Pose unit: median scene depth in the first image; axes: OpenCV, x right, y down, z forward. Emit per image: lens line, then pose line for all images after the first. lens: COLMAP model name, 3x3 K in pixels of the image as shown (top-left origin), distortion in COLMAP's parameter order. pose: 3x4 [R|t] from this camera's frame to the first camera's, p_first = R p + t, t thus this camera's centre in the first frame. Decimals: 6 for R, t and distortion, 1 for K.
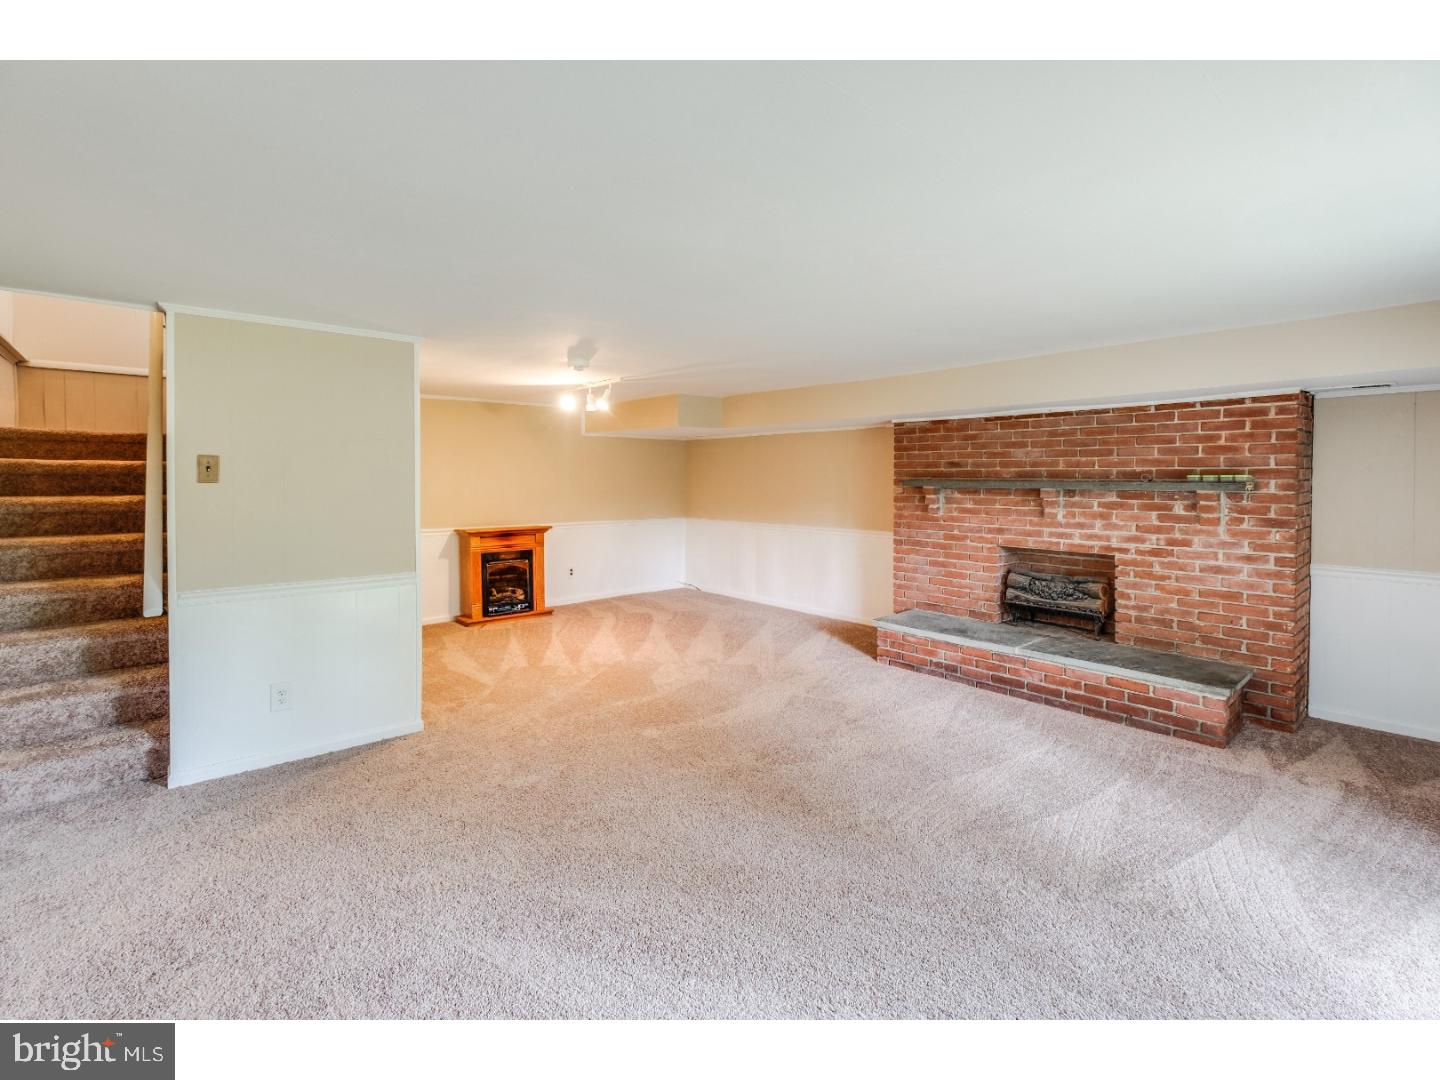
lens RADIAL K [[651.8, 0, 700.4], [0, 651.8, 483.2], [0, 0, 1]] dist [-0.000698, -0.000047]
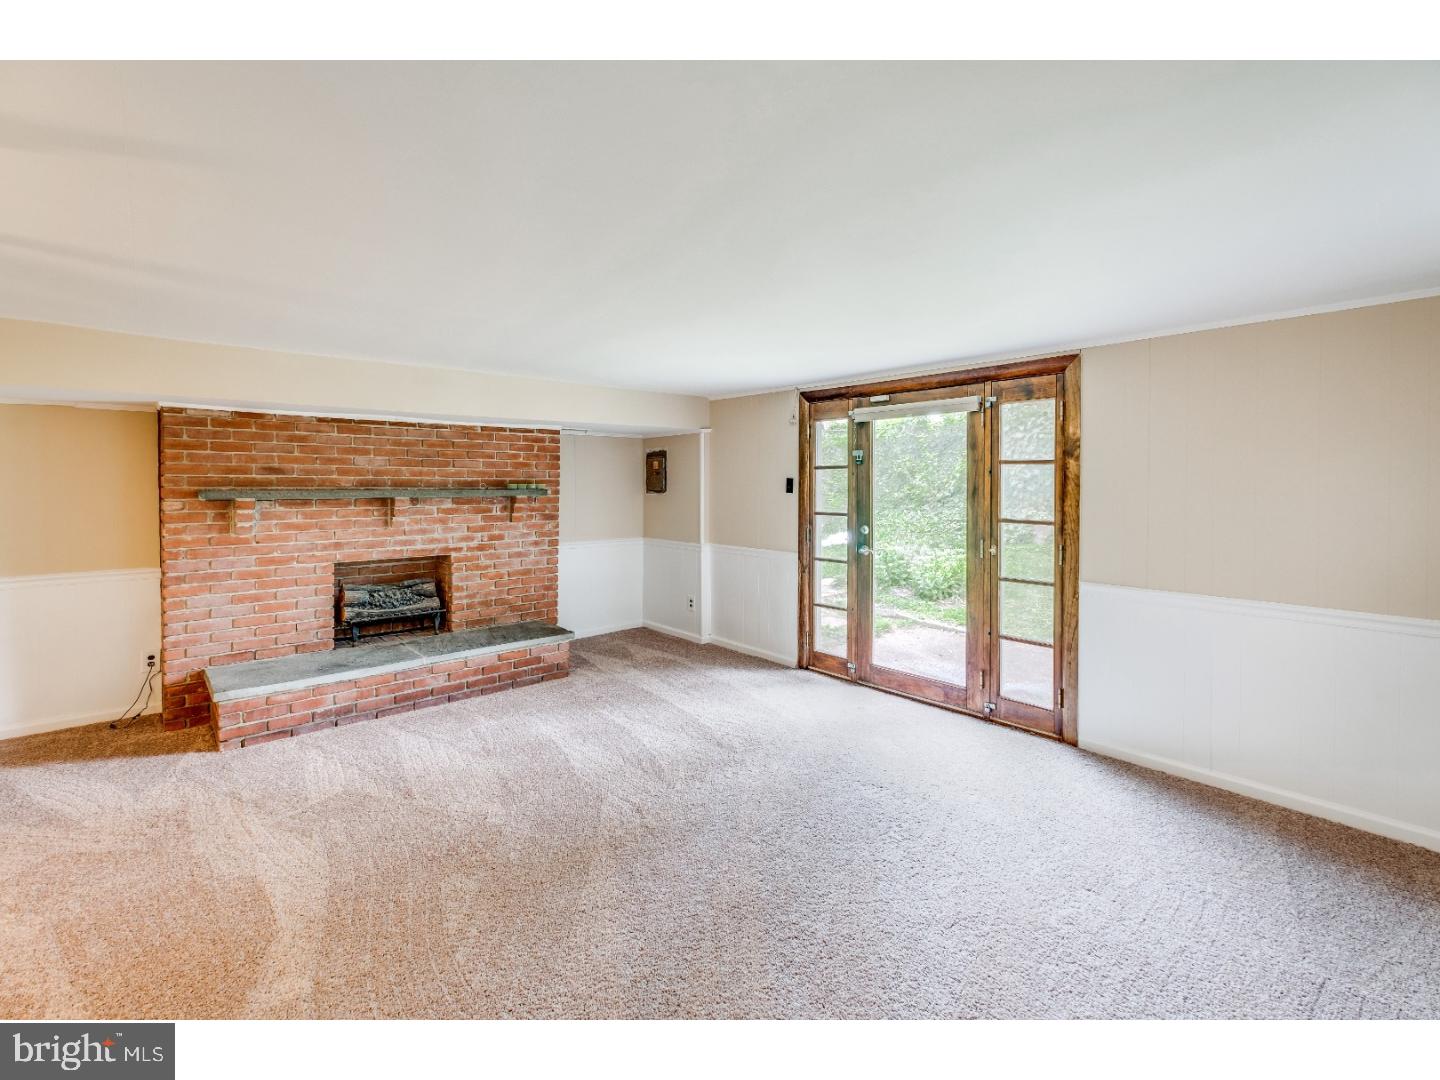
lens RADIAL K [[651.8, 0, 700.1], [0, 651.8, 478.1], [0, 0, 1]] dist [-0.000698, -0.000047]
pose [[-0.002283, 0.008302, 0.999963, -0.494188], [0.009924, 0.999916, -0.008279, -0.008606], [-0.999948, 0.009905, -0.002366, 0.560536]]
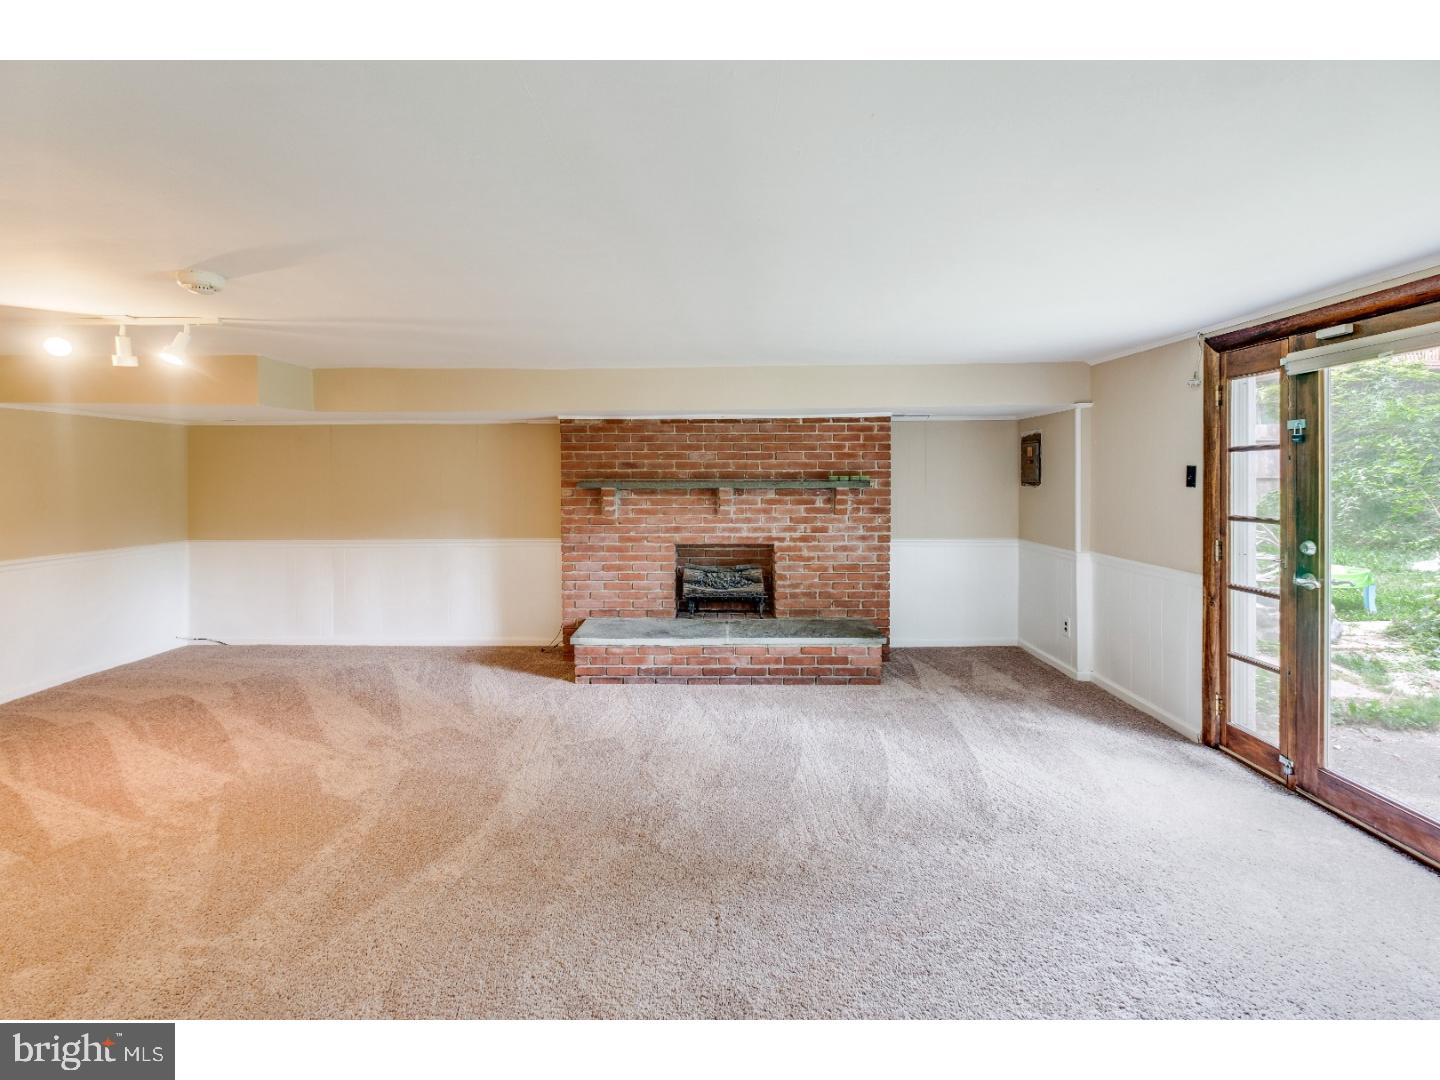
lens RADIAL K [[651.8, 0, 701.7], [0, 651.8, 476.2], [0, 0, 1]] dist [-0.000698, -0.000047]
pose [[0.666641, -0.003163, 0.745373, -0.325827], [0.011702, 0.999912, -0.006224, -0.005650], [-0.745287, 0.012872, 0.666619, 0.306545]]
